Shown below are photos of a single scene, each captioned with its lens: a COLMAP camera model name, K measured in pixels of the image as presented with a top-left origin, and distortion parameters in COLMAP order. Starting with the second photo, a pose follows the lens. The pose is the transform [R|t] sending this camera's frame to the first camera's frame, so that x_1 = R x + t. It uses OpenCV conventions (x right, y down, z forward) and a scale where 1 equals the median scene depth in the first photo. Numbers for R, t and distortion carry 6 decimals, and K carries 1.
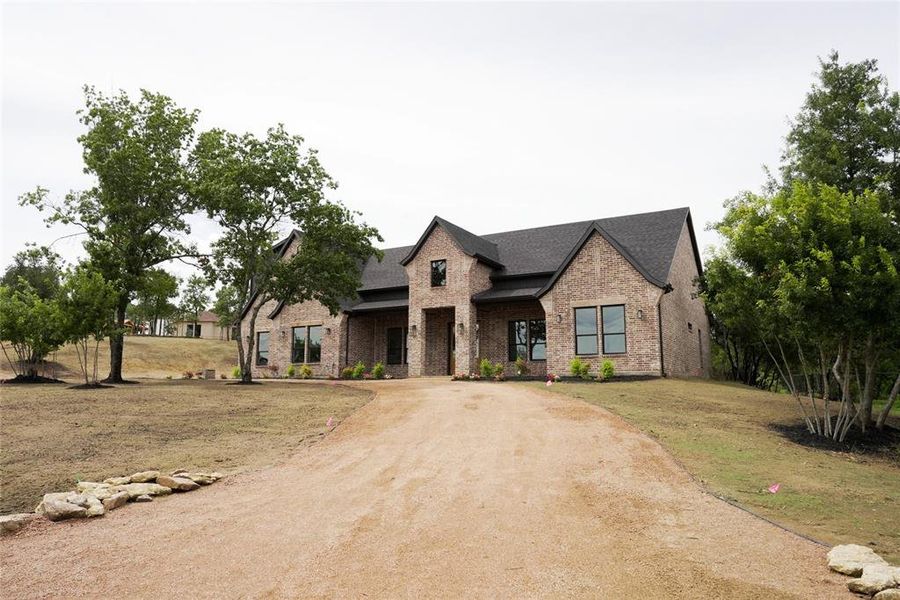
lens RADIAL K [[617.2, 0, 439.5], [0, 617.2, 301.9], [0, 0, 1]] dist [-0.053013, 0.036407]
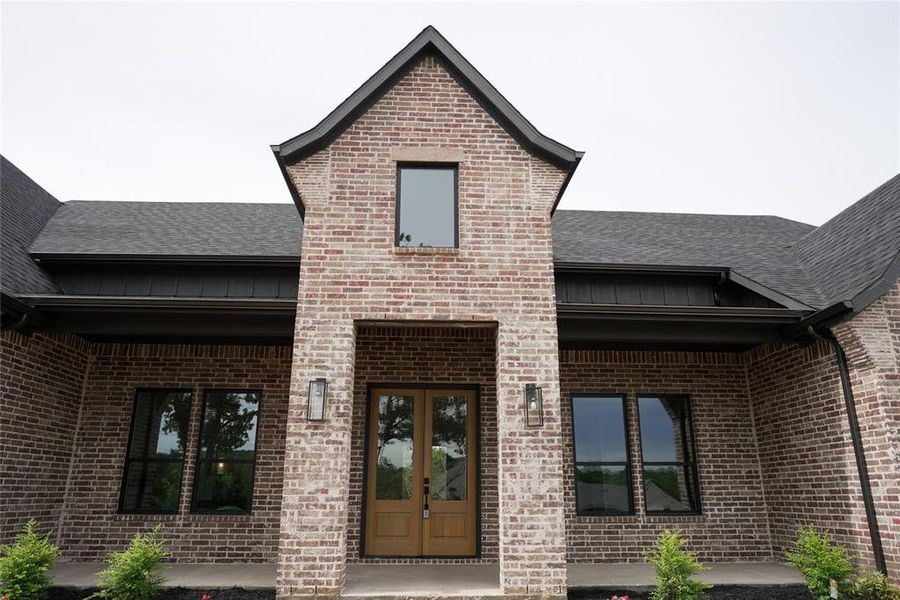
lens RADIAL K [[617.2, 0, 439.5], [0, 617.2, 301.9], [0, 0, 1]] dist [-0.053013, 0.036407]
pose [[0.839055, 0.157219, 0.520835, -0.141300], [-0.080601, 0.982693, -0.166788, 0.046437], [-0.538043, 0.097965, 0.837205, 0.781241]]
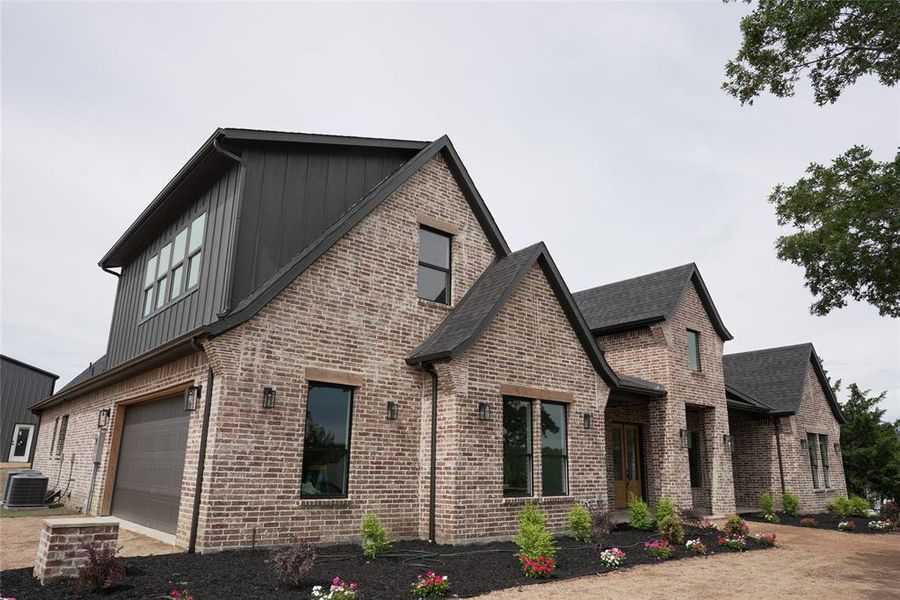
lens RADIAL K [[617.2, 0, 439.5], [0, 617.2, 301.9], [0, 0, 1]] dist [-0.053013, 0.036407]
pose [[0.326897, 0.250987, 0.911122, -0.695955], [-0.153851, 0.965362, -0.210729, 0.081586], [-0.932453, -0.071290, 0.354188, 1.049894]]
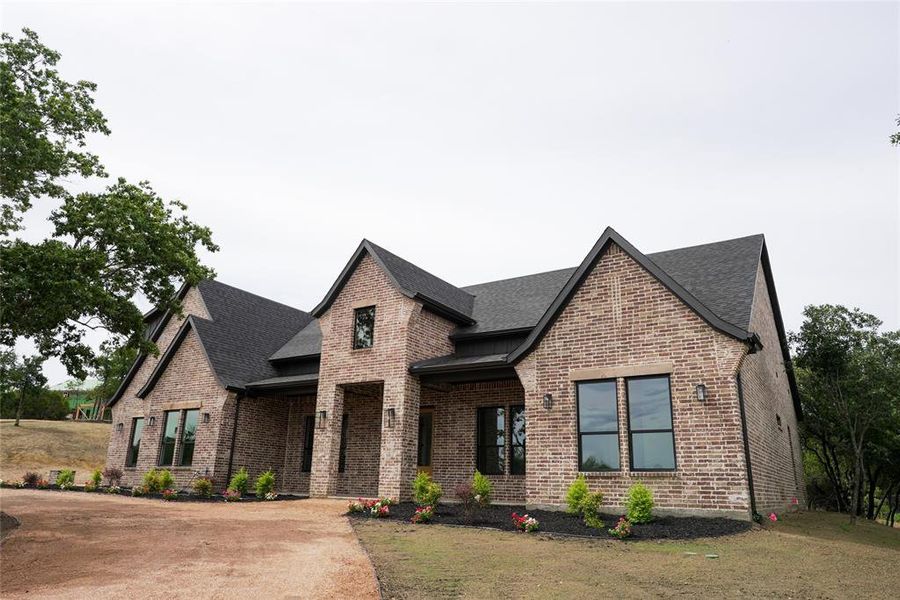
lens RADIAL K [[617.2, 0, 439.5], [0, 617.2, 301.9], [0, 0, 1]] dist [-0.053013, 0.036407]
pose [[0.998330, 0.007939, -0.057225, 0.113682], [-0.016375, 0.988776, -0.148504, 0.020066], [0.055404, 0.149193, 0.987255, 0.391989]]
